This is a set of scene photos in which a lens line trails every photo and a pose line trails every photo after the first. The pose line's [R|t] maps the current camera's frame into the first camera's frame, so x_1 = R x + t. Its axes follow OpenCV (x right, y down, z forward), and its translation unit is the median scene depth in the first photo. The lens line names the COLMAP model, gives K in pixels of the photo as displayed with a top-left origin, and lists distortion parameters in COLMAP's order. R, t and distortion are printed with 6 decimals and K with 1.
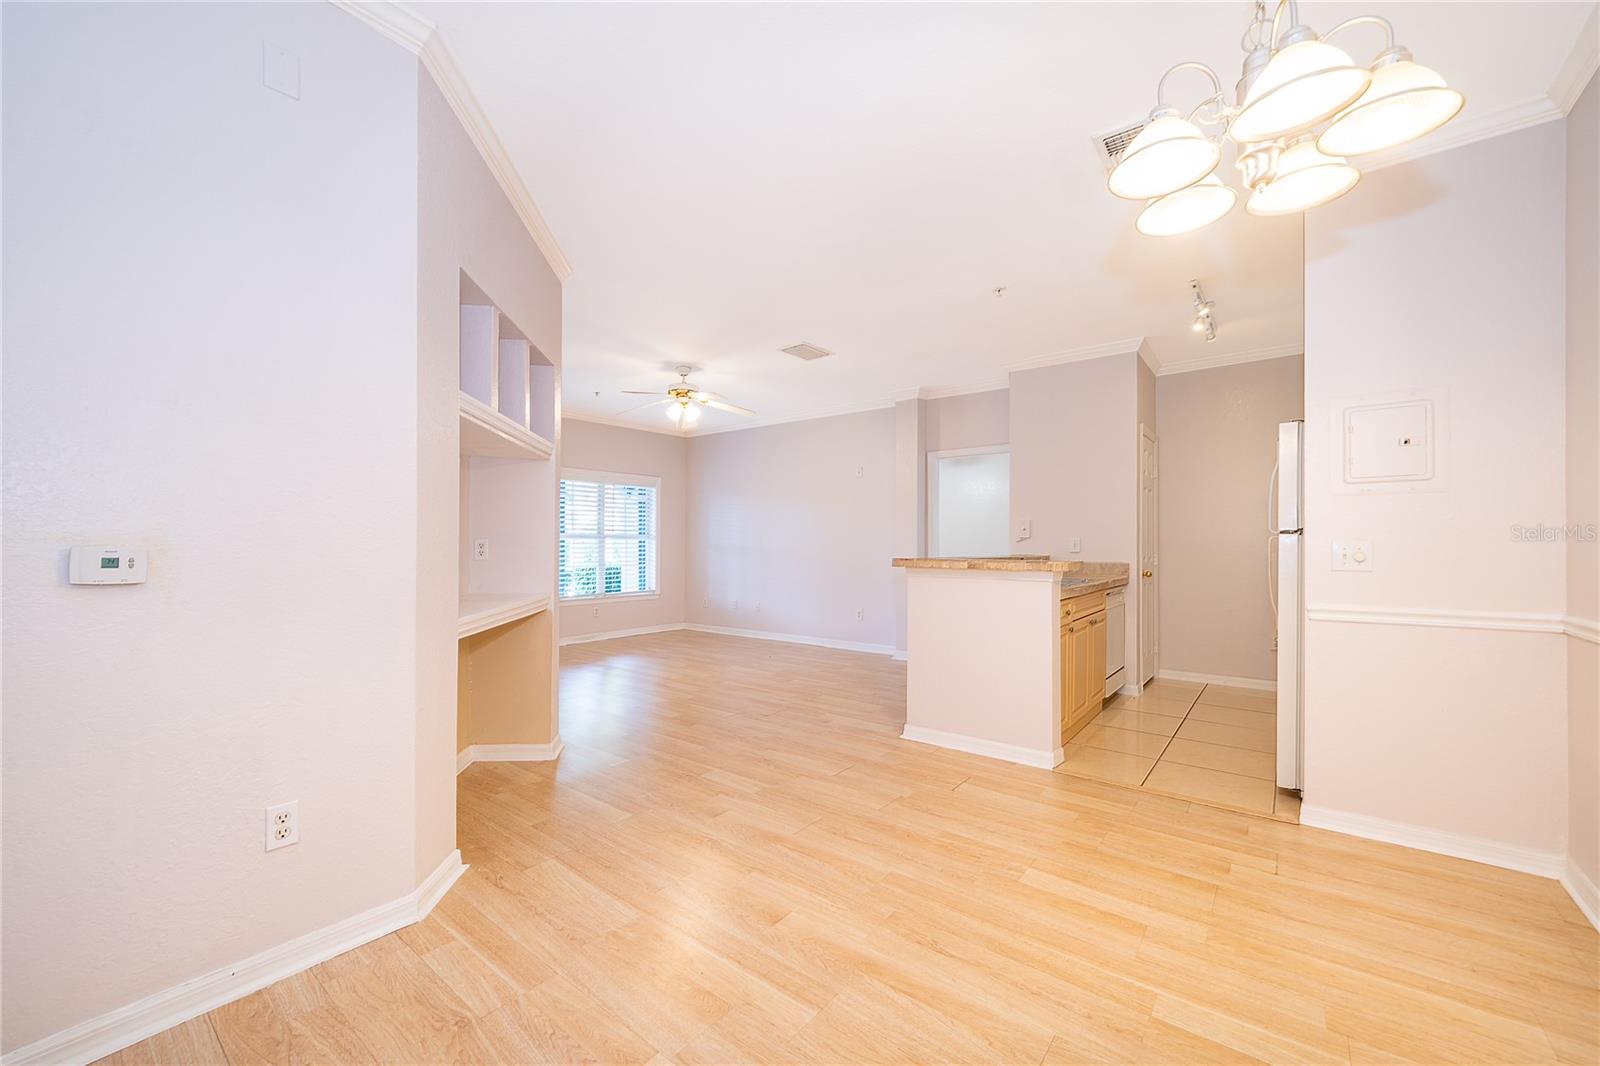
lens RADIAL K [[628.2, 0, 809.7], [0, 628.2, 545.0], [0, 0, 1]] dist [-0.002481, -0.000317]
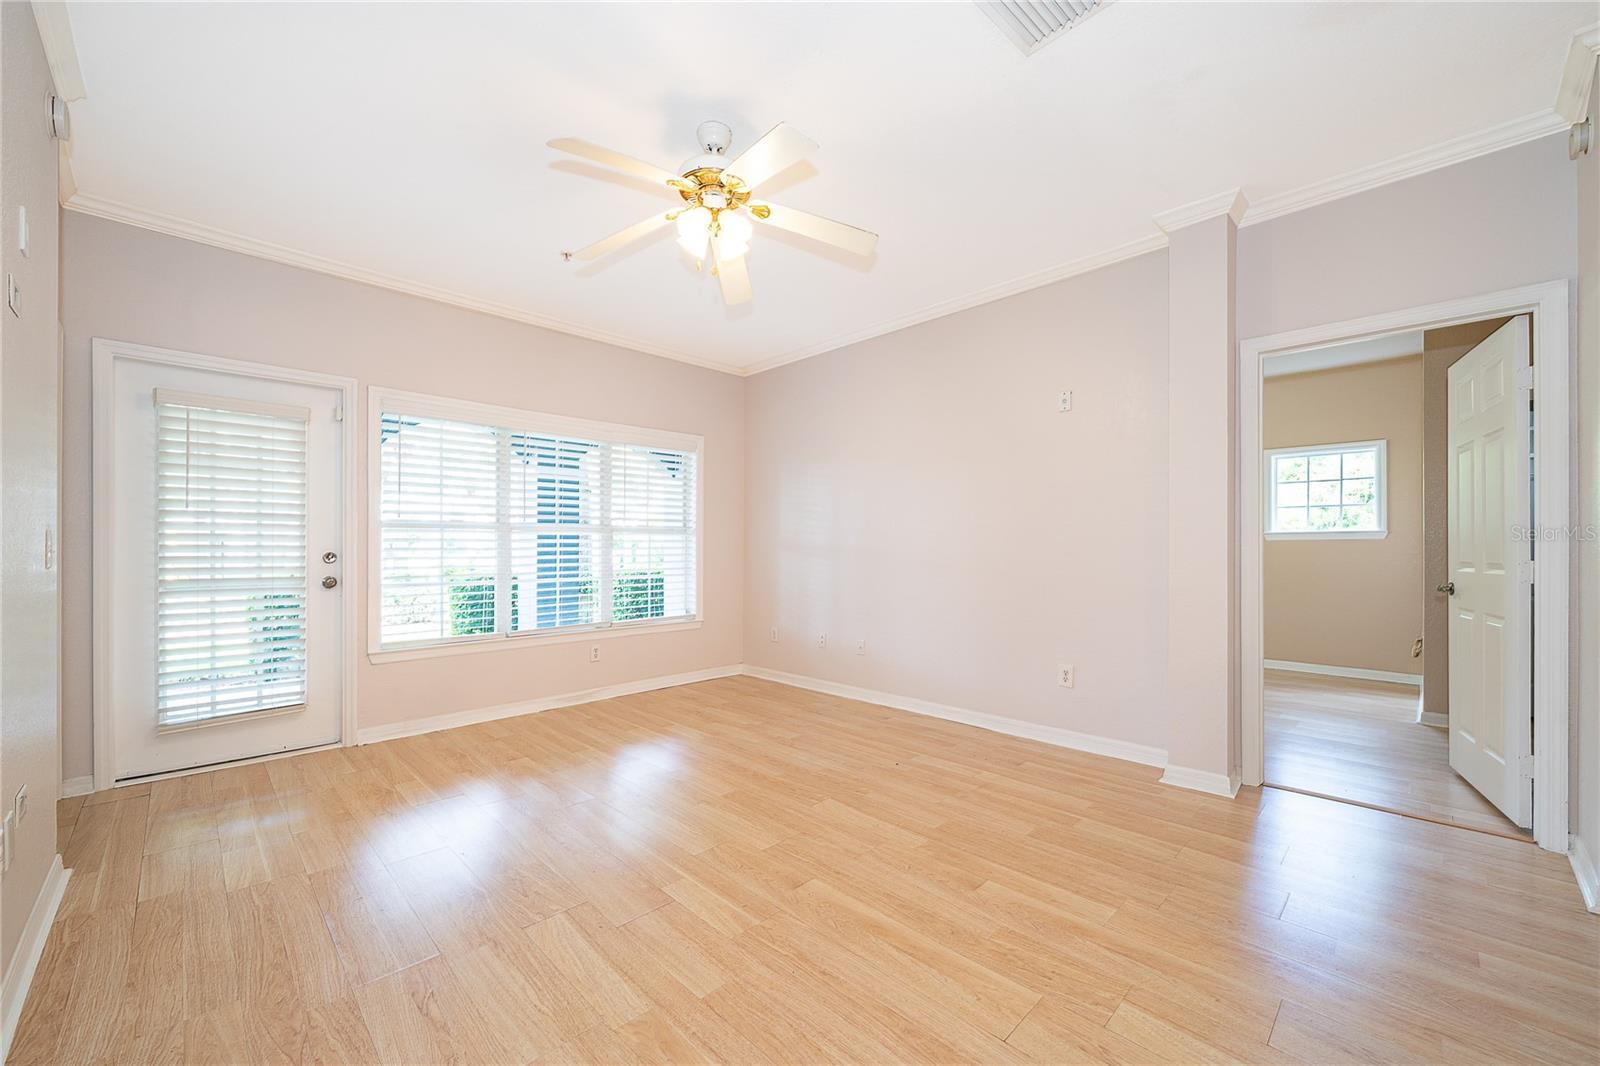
lens RADIAL K [[628.2, 0, 802.0], [0, 628.2, 545.1], [0, 0, 1]] dist [-0.002481, -0.000317]
pose [[0.991170, -0.002107, -0.132584, -0.120817], [0.002031, 0.999998, -0.000709, 0.006398], [0.132585, 0.000433, 0.991172, 0.832063]]
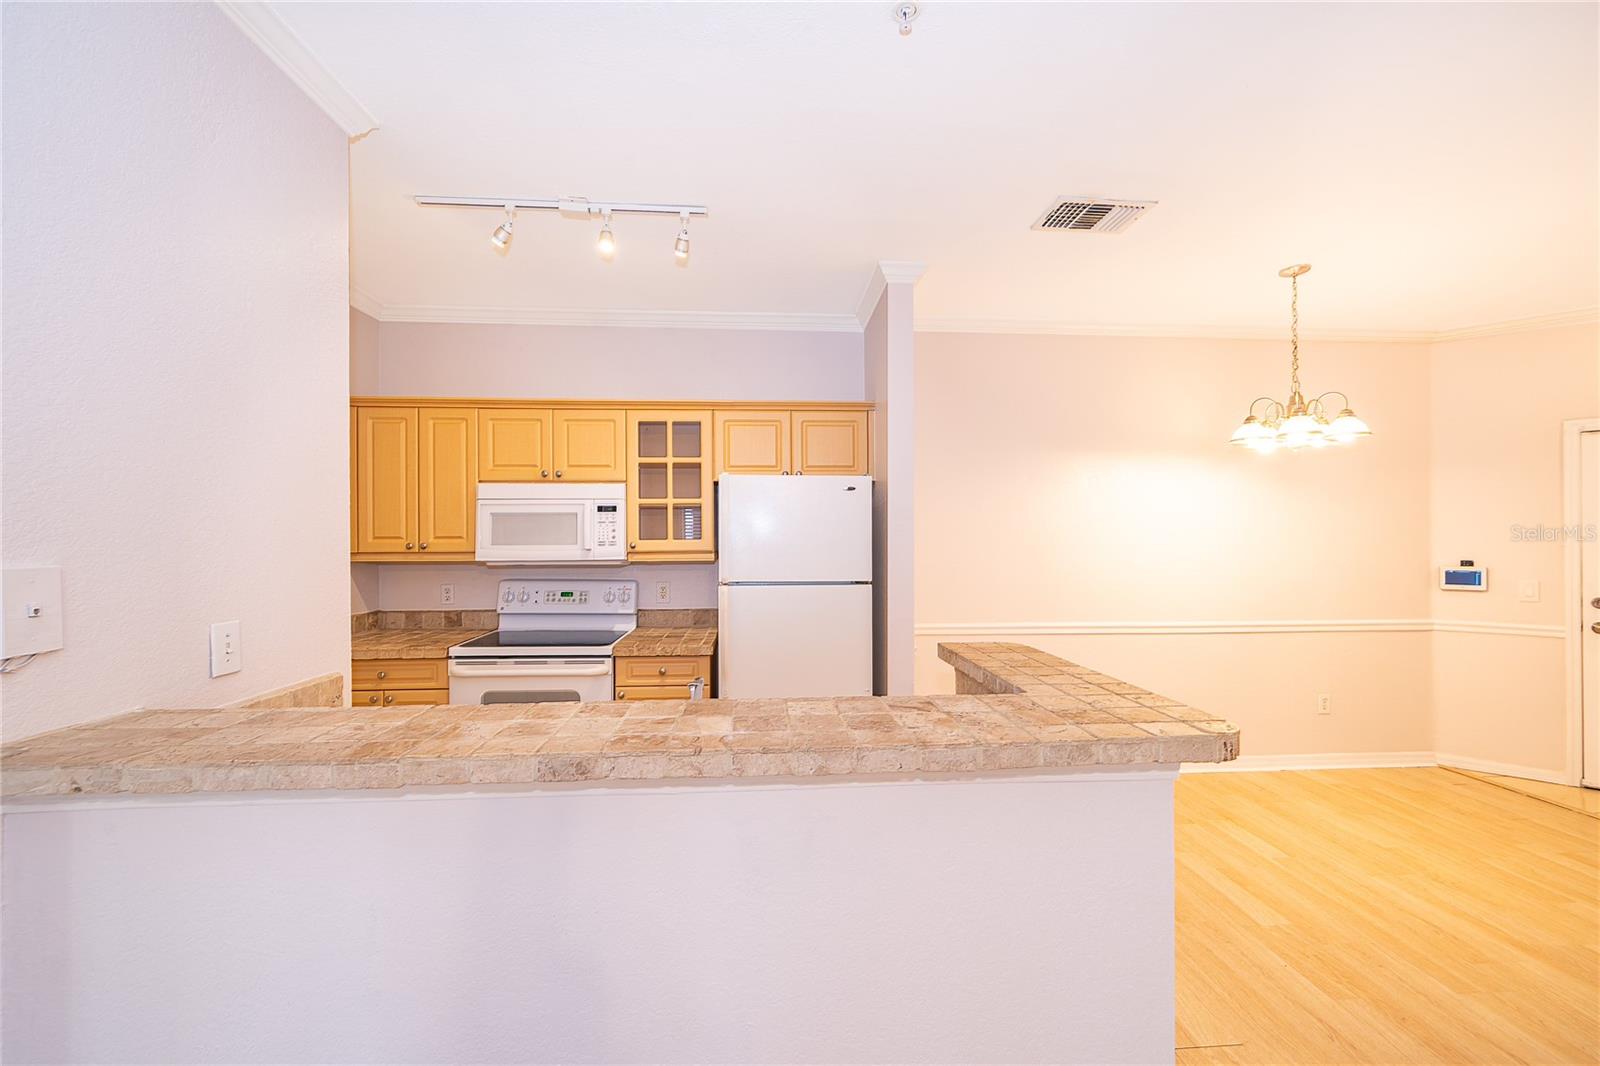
lens RADIAL K [[628.2, 0, 799.6], [0, 628.2, 540.5], [0, 0, 1]] dist [-0.002481, -0.000317]
pose [[-0.655184, -0.002675, 0.755465, 0.043029], [-0.002692, 0.999996, 0.001206, -0.067765], [-0.755465, -0.001244, -0.655188, 1.320970]]
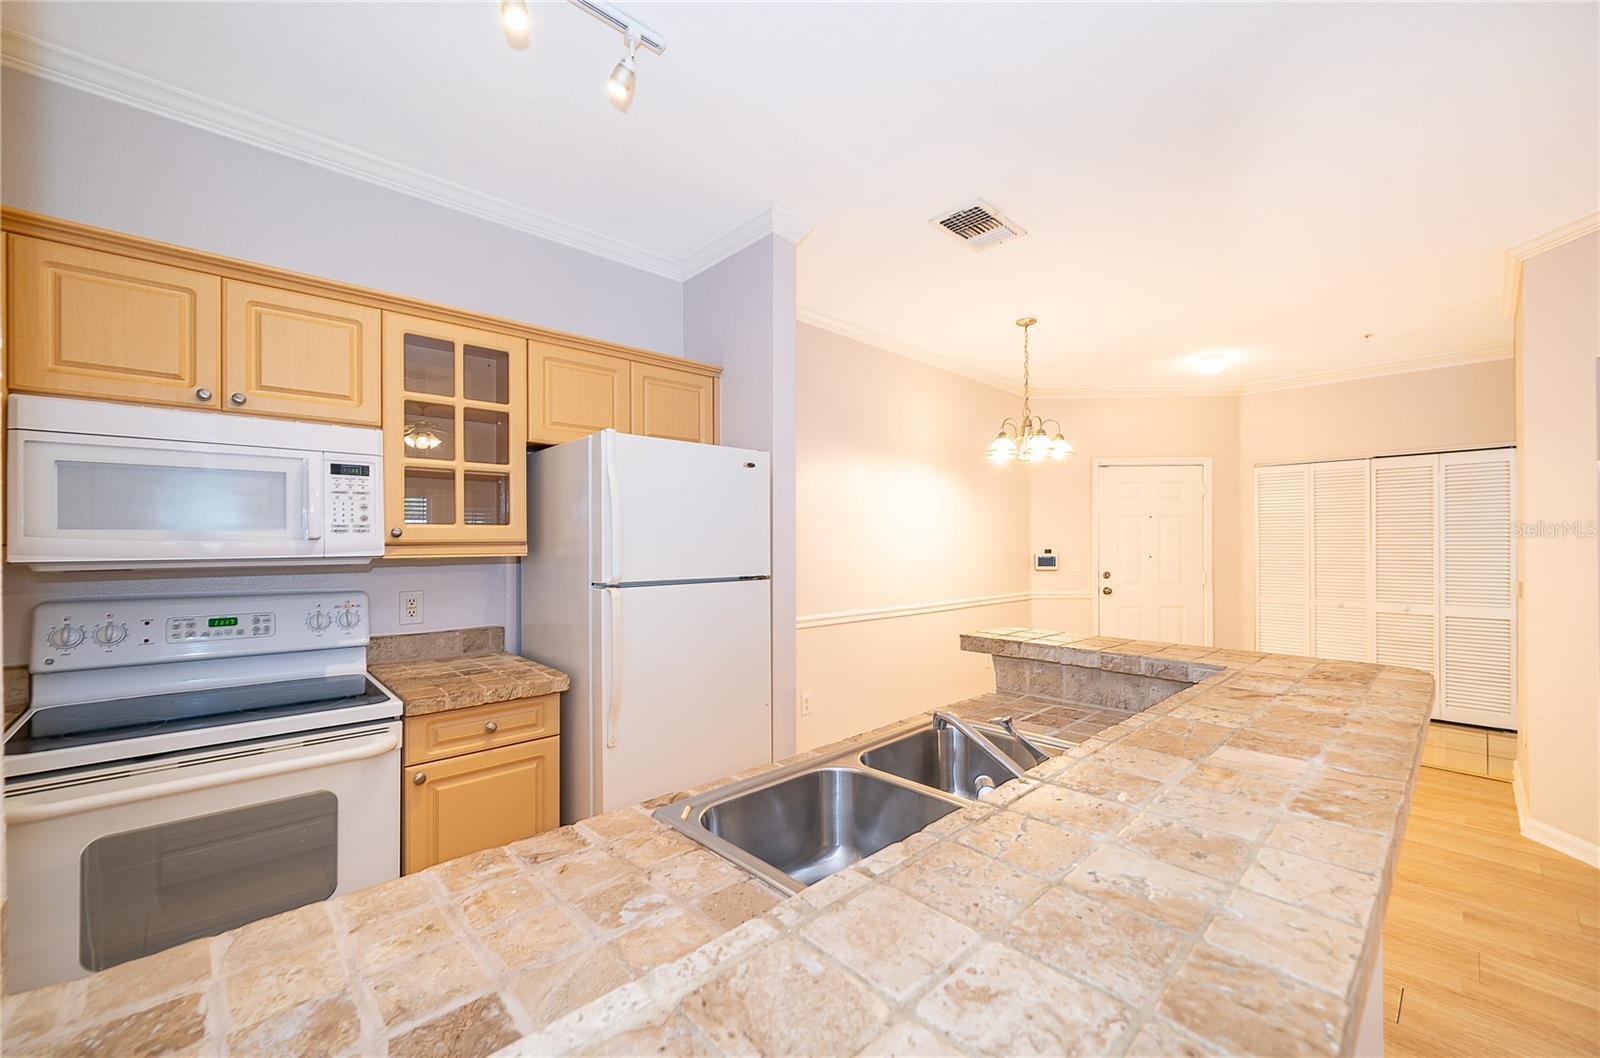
lens RADIAL K [[628.2, 0, 795.9], [0, 628.2, 538.8], [0, 0, 1]] dist [-0.002481, -0.000317]
pose [[-0.984765, -0.001154, 0.173886, 0.421400], [-0.002262, 0.999978, -0.006175, -0.051567], [-0.173875, -0.006475, -0.984746, 1.391735]]
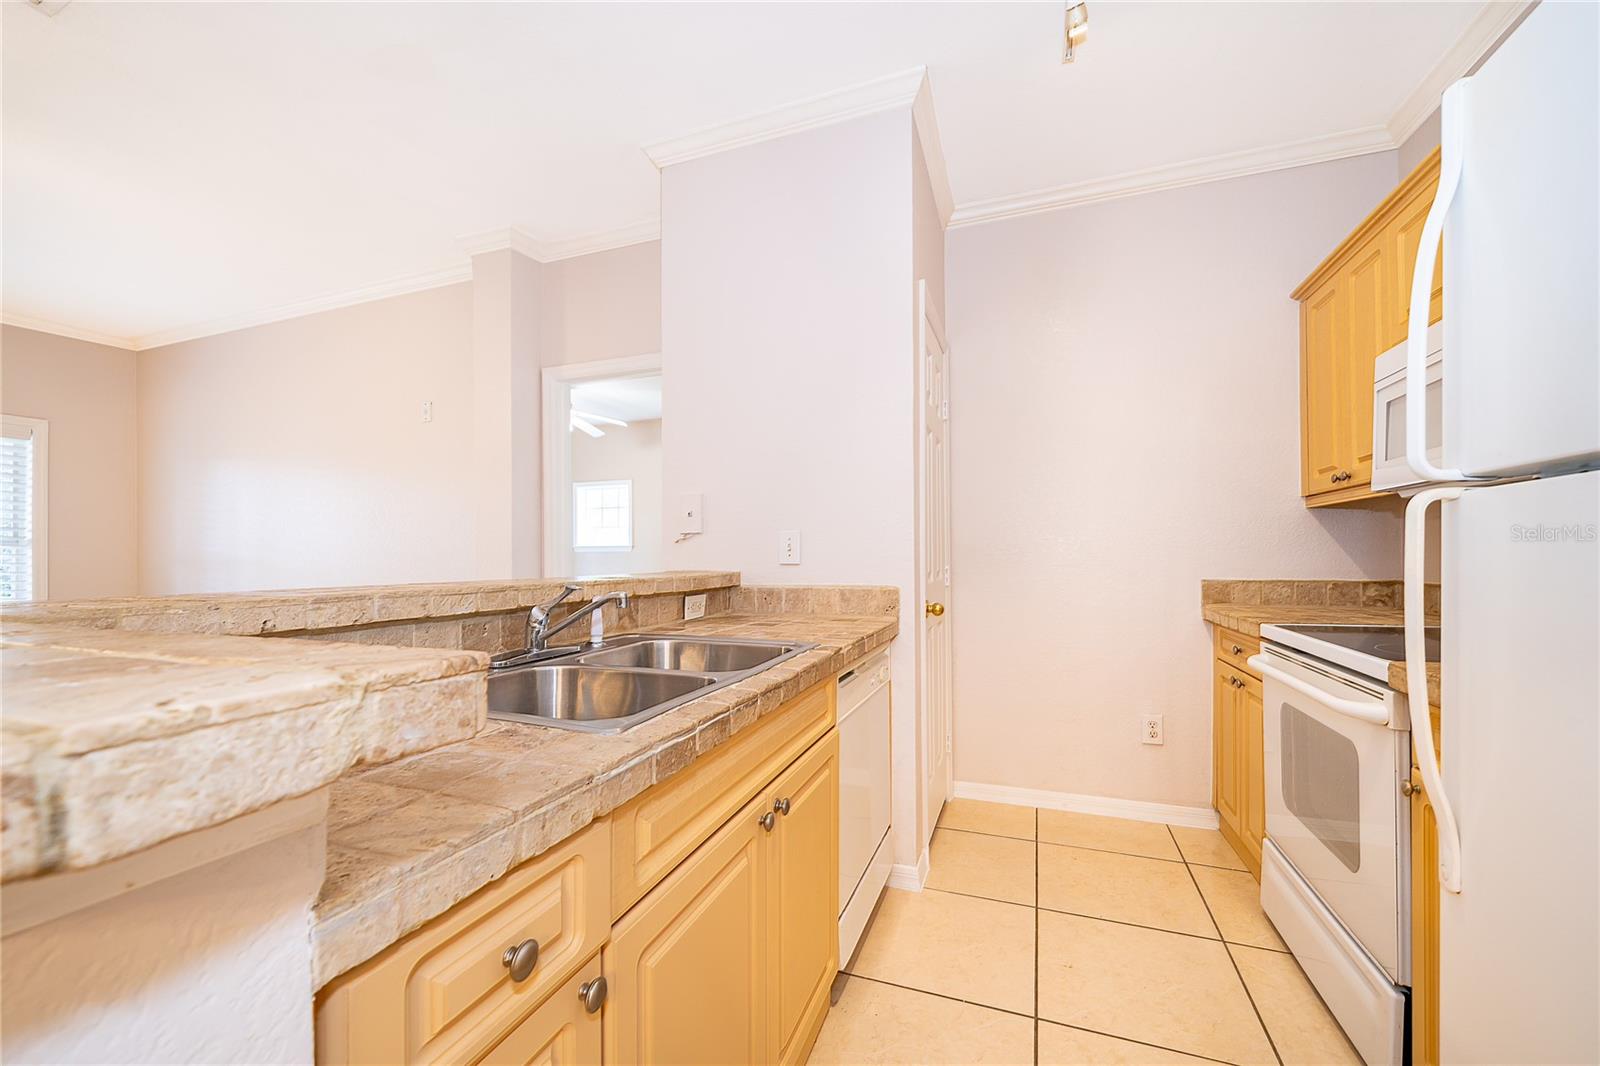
lens RADIAL K [[628.2, 0, 800.9], [0, 628.2, 557.4], [0, 0, 1]] dist [-0.002481, -0.000317]
pose [[0.955980, -0.009743, 0.293270, 0.400715], [0.008659, 0.999950, 0.004996, 0.006471], [-0.293304, -0.002236, 0.956017, 0.764332]]
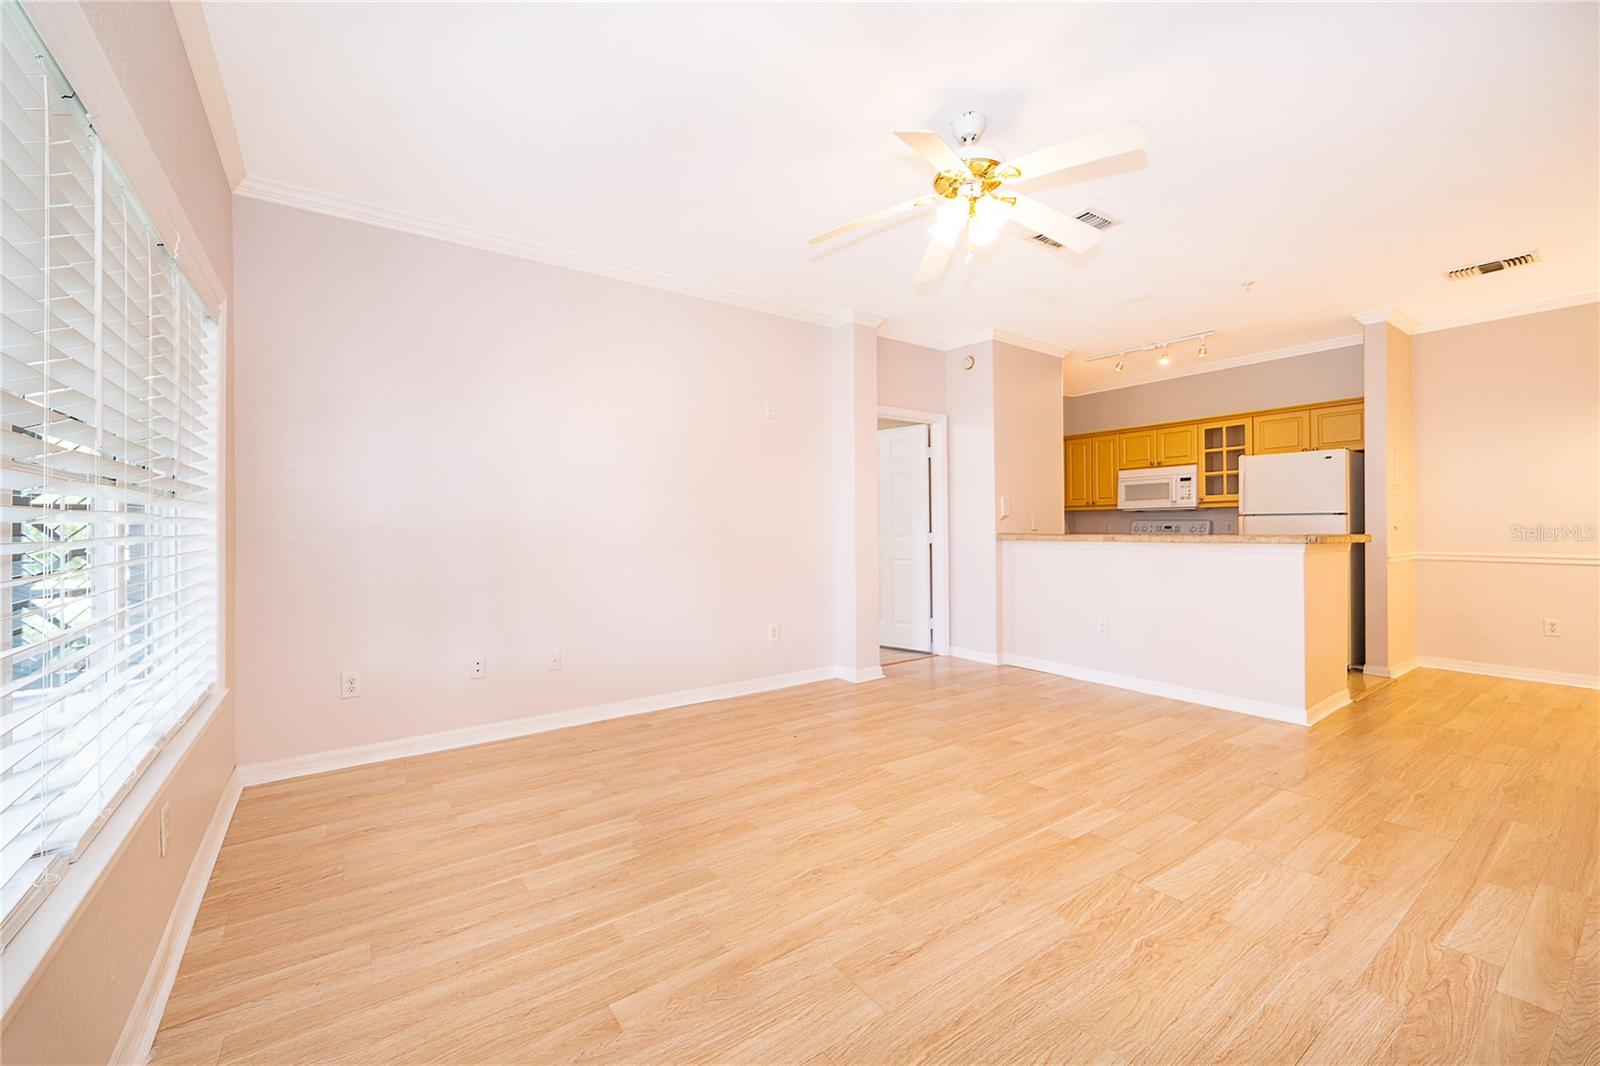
lens RADIAL K [[628.2, 0, 796.9], [0, 628.2, 530.2], [0, 0, 1]] dist [-0.002481, -0.000317]
pose [[0.301027, -0.009021, 0.953573, -0.955297], [0.005054, 0.999956, 0.007865, 0.002084], [-0.953602, 0.002452, 0.301059, 1.419886]]
